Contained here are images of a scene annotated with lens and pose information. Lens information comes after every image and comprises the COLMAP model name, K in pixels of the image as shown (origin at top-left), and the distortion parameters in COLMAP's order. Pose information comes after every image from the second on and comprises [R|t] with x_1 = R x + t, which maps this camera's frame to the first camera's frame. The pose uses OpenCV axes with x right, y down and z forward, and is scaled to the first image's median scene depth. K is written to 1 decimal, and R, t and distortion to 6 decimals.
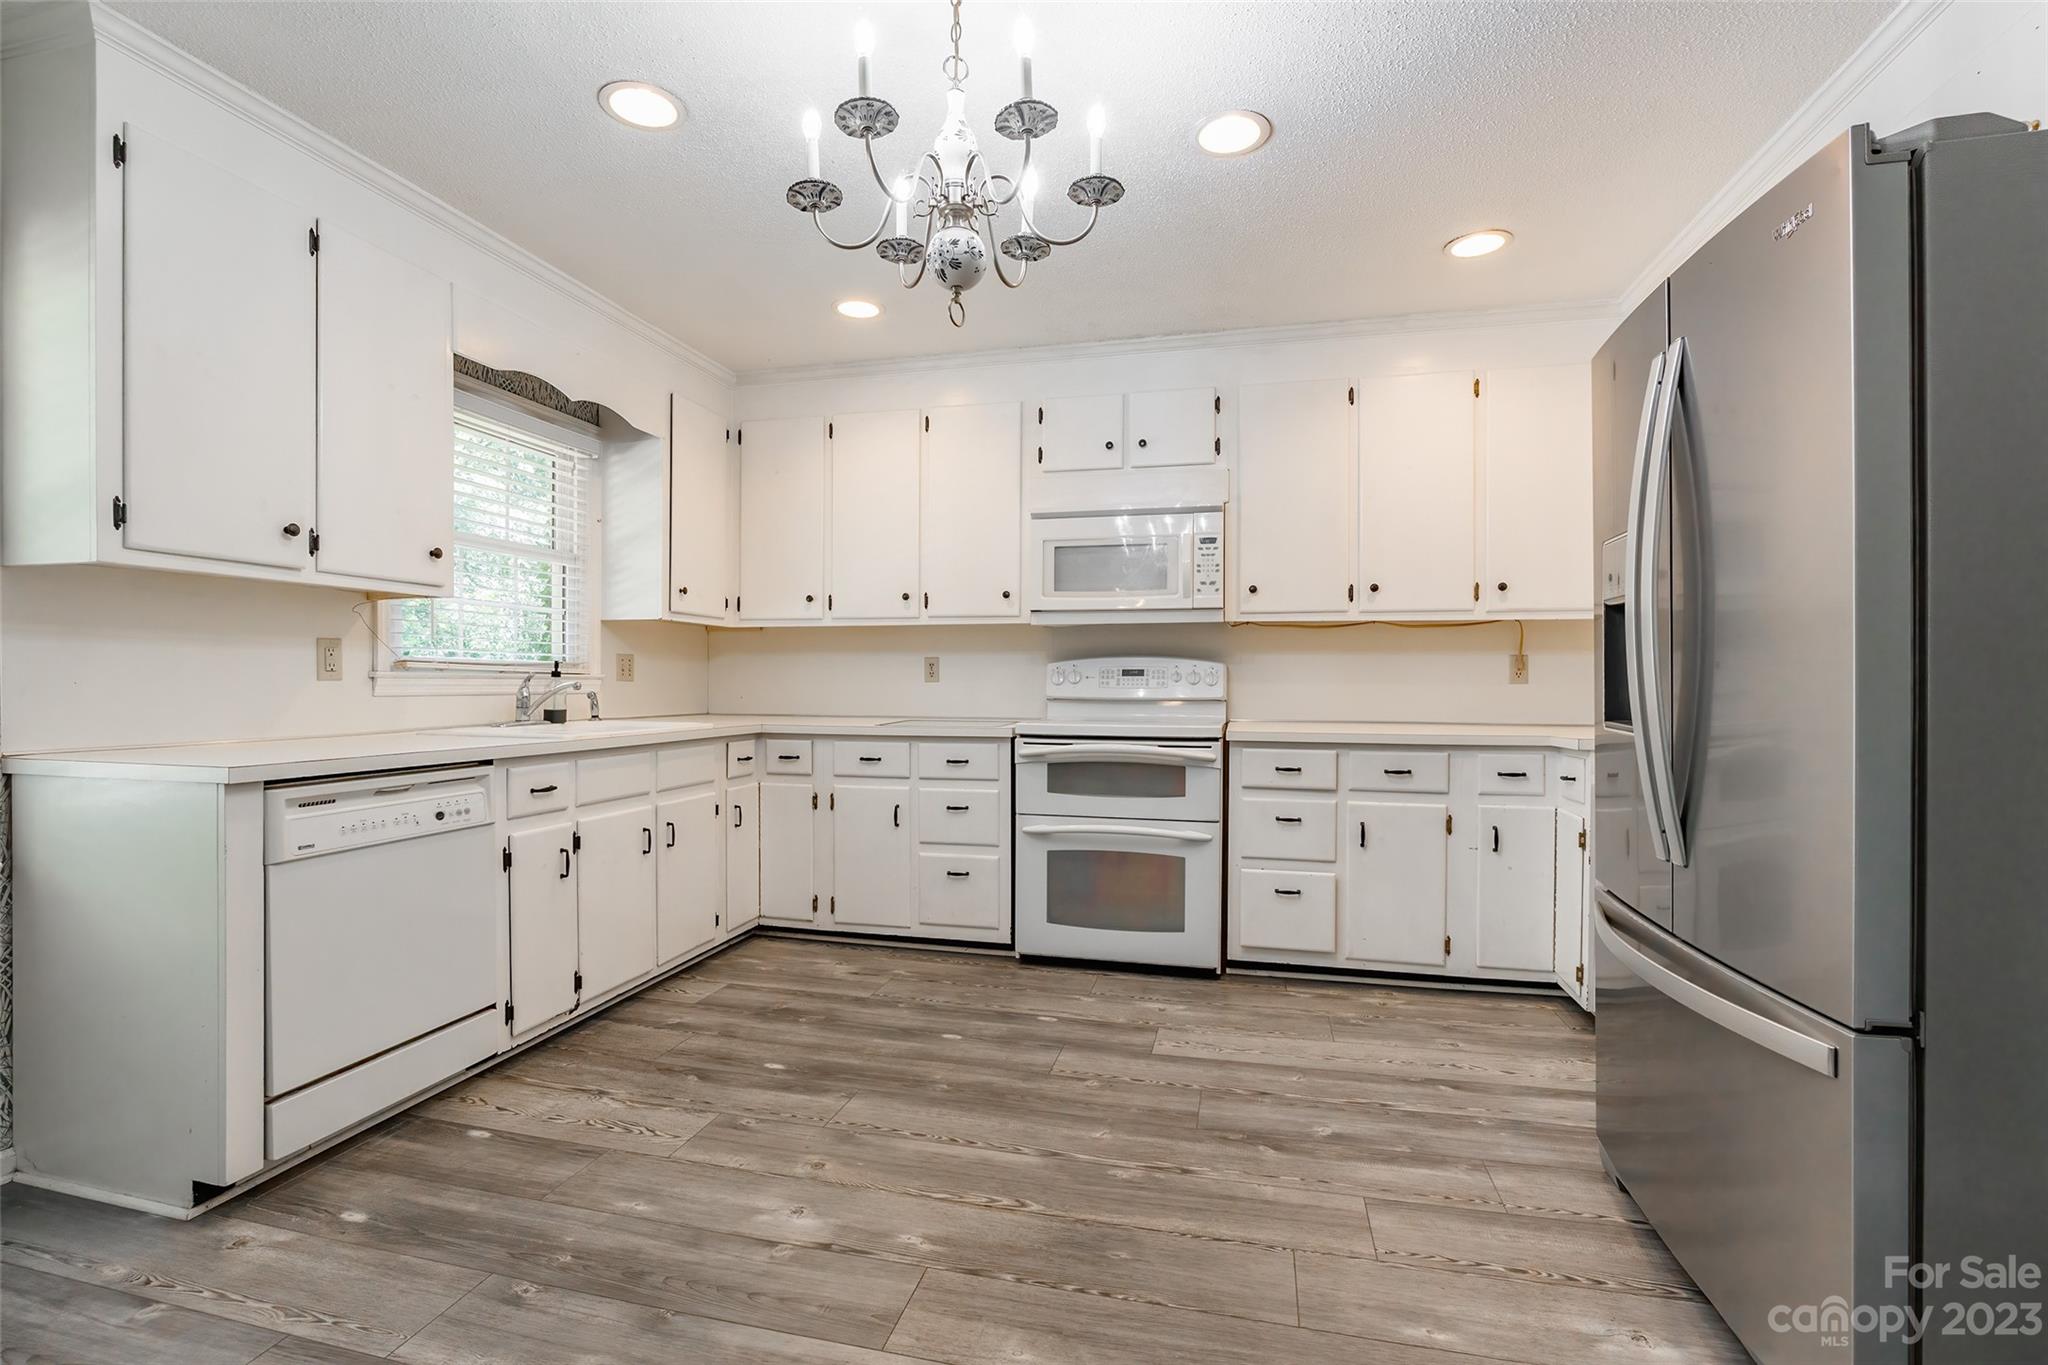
lens RADIAL K [[954.6, 0, 1000.4], [0, 954.6, 679.7], [0, 0, 1]] dist [-0.018285, 0.002499]
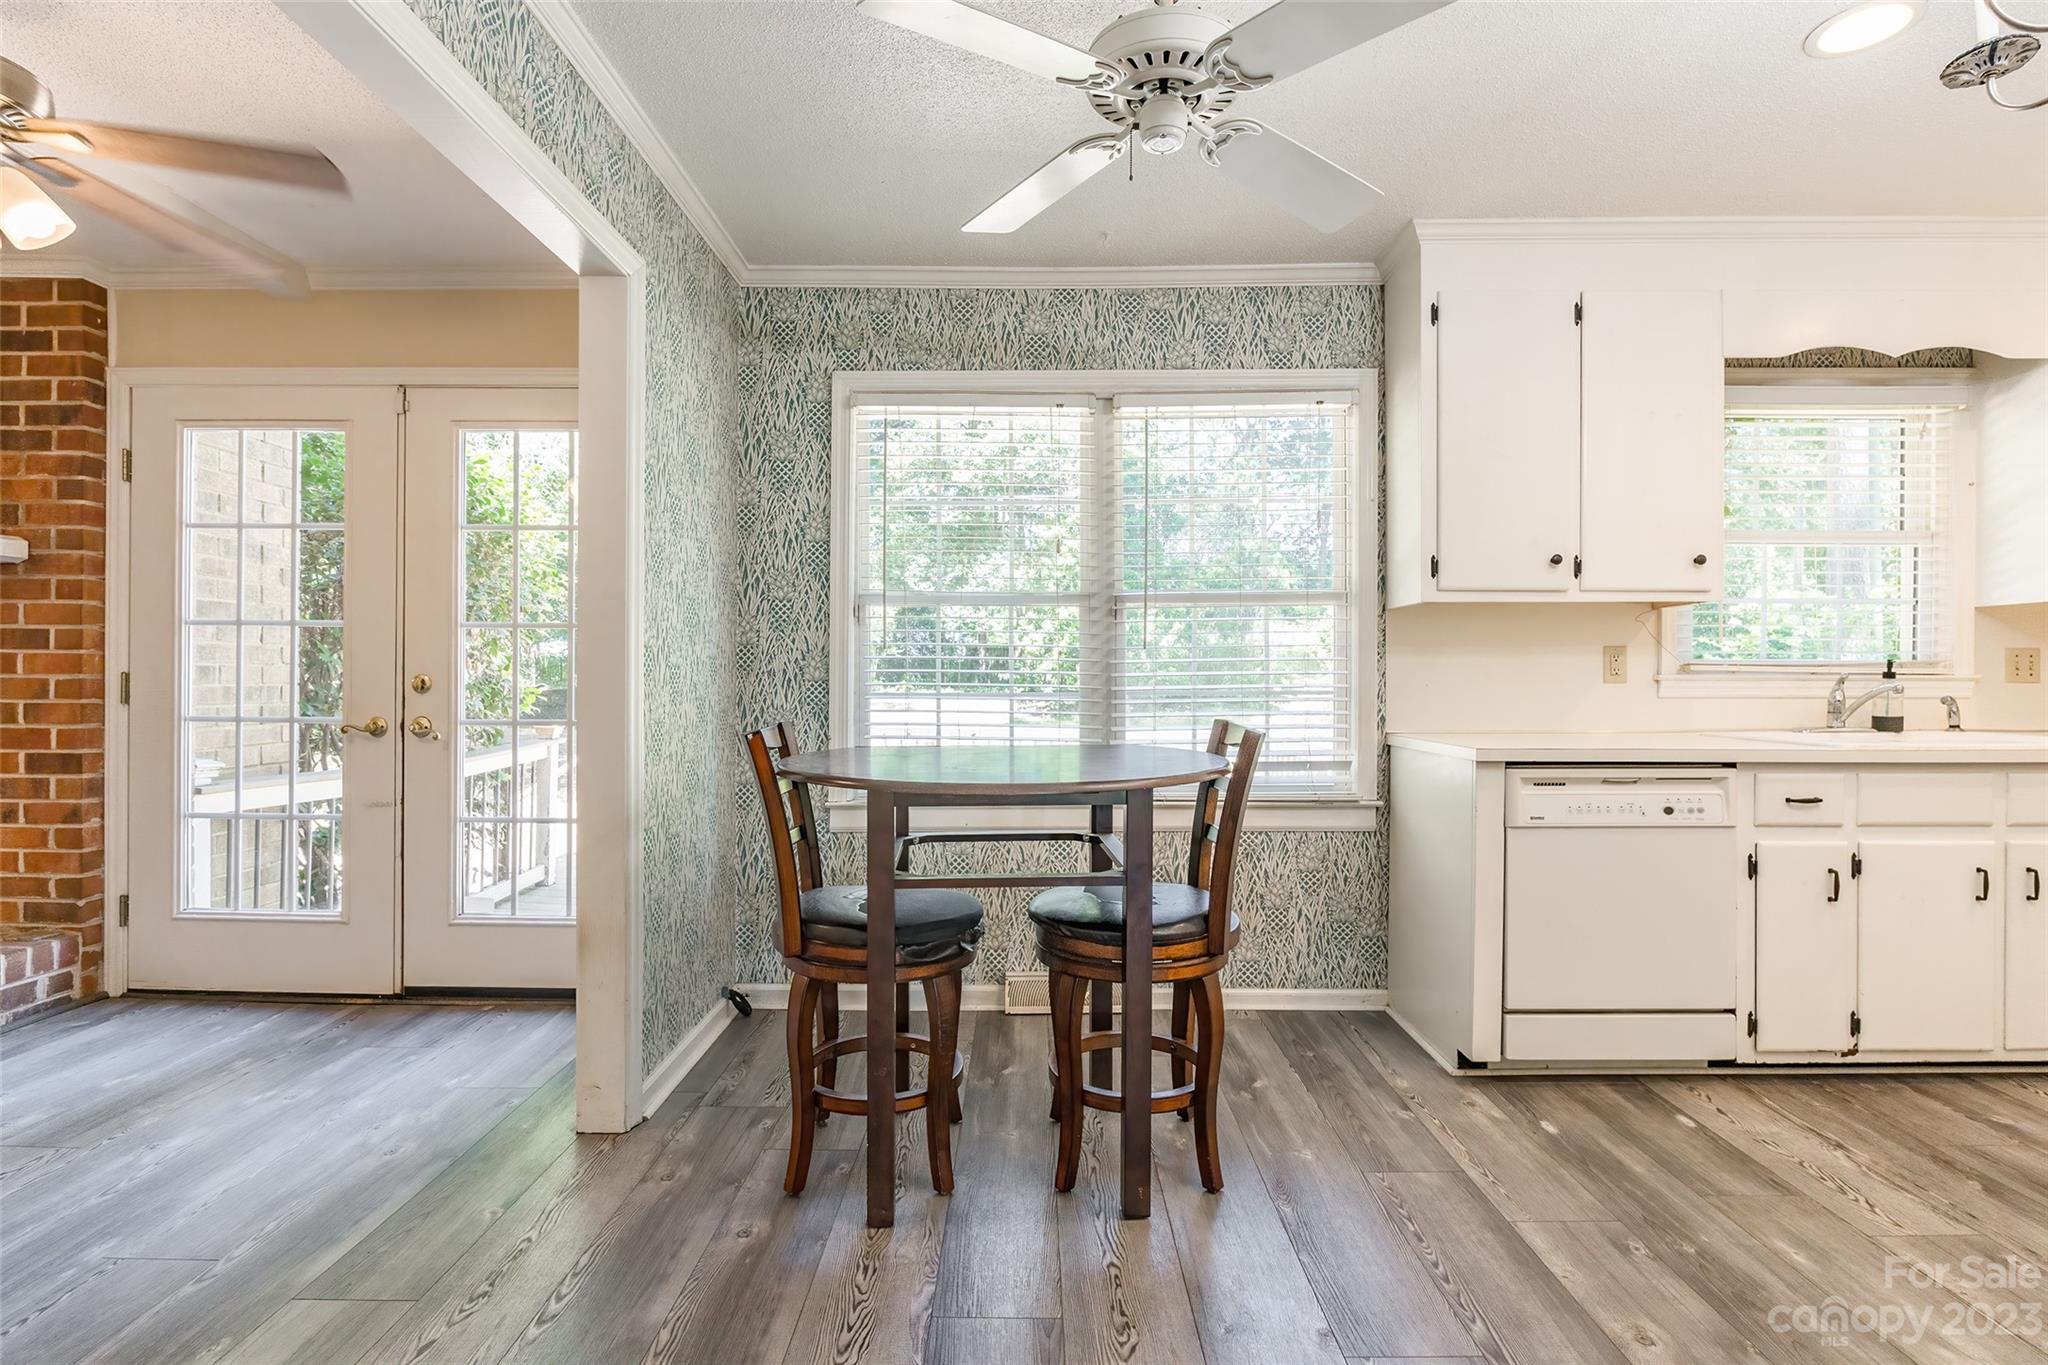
lens RADIAL K [[954.6, 0, 1020.9], [0, 954.6, 681.5], [0, 0, 1]] dist [-0.018285, 0.002499]
pose [[0.236680, -0.002485, -0.971584, 0.195201], [0.004172, 0.999990, -0.001541, -0.002592], [0.971579, -0.003689, 0.236688, 0.030478]]
